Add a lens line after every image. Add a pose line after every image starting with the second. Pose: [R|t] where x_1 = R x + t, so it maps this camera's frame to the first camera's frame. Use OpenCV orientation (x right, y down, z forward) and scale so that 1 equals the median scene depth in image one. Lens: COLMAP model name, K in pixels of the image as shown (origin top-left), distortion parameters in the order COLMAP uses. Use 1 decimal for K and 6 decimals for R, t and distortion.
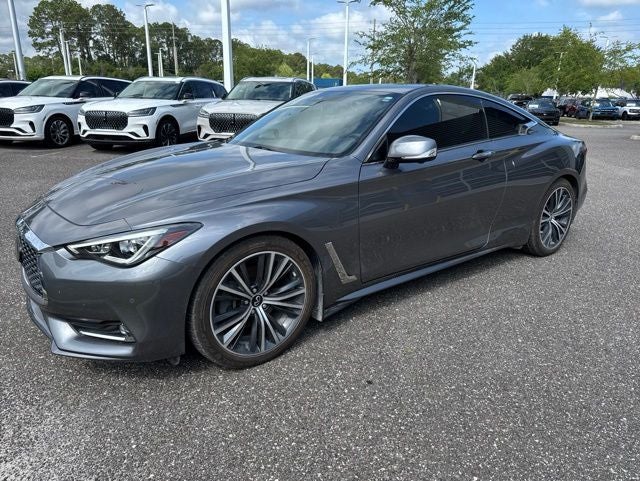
lens RADIAL K [[453.8, 0, 322.8], [0, 453.8, 239.7], [0, 0, 1]] dist [0.021760, -0.026579]
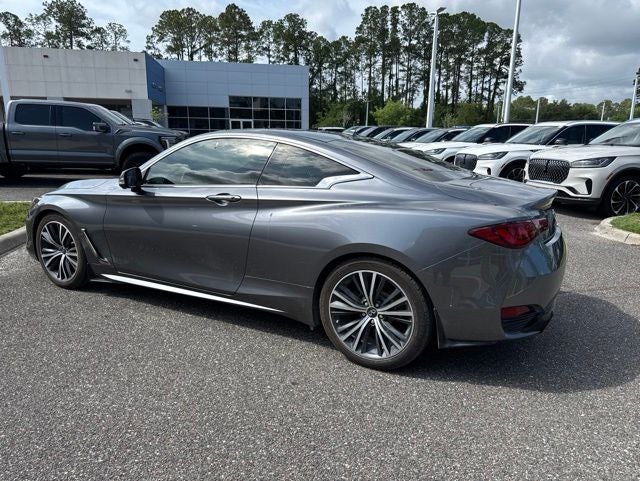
lens RADIAL K [[451.7, 0, 321.8], [0, 451.7, 240.1], [0, 0, 1]] dist [0.041319, -0.055077]
pose [[0.411787, 0.194082, -0.890373, 1.084996], [-0.276598, 0.957582, 0.080809, -0.192788], [0.868289, 0.212999, 0.448002, 0.631415]]
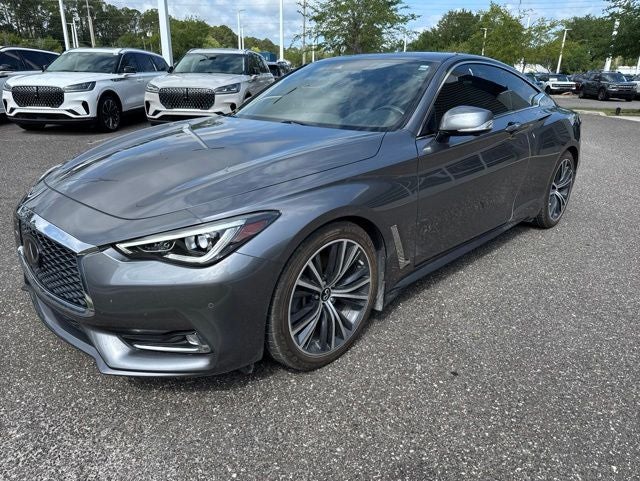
lens RADIAL K [[453.8, 0, 322.8], [0, 453.8, 239.7], [0, 0, 1]] dist [0.021760, -0.026579]
pose [[0.989278, -0.049110, 0.137537, -0.159100], [0.042380, 0.997776, 0.051442, -0.011685], [-0.139757, -0.045062, 0.989160, 0.069115]]
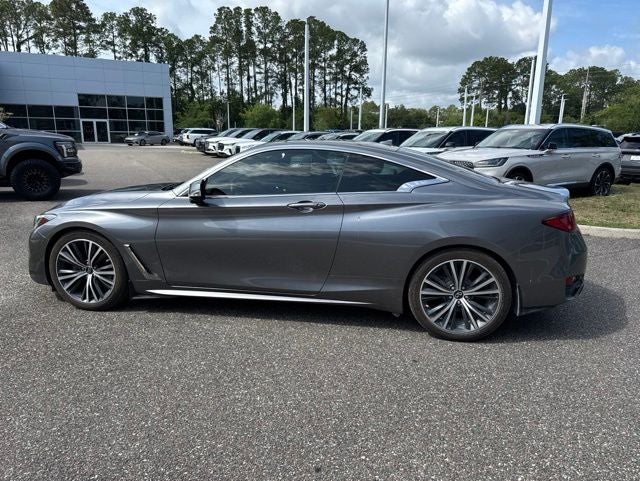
lens RADIAL K [[451.7, 0, 321.8], [0, 451.7, 240.1], [0, 0, 1]] dist [0.041319, -0.055077]
pose [[0.667733, 0.153820, -0.728335, 0.944464], [-0.220976, 0.975273, 0.003383, -0.096540], [0.710846, 0.158685, 0.685213, 0.266627]]
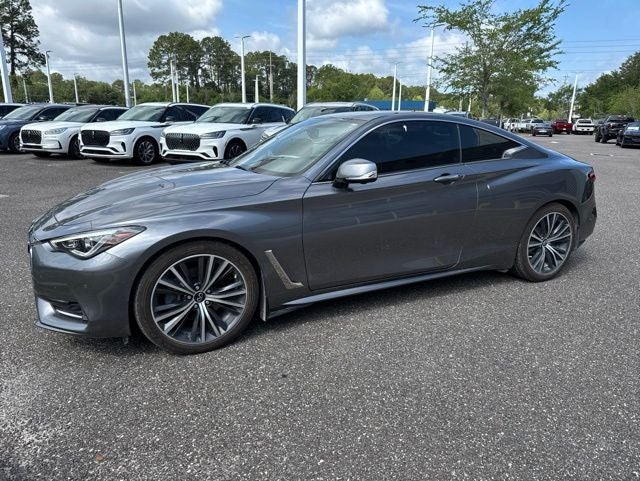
lens RADIAL K [[451.7, 0, 321.8], [0, 451.7, 240.1], [0, 0, 1]] dist [0.041319, -0.055077]
pose [[0.980956, 0.046335, -0.188623, 0.221114], [-0.054634, 0.997743, -0.039038, 0.010179], [0.186389, 0.048600, 0.981273, -0.053651]]
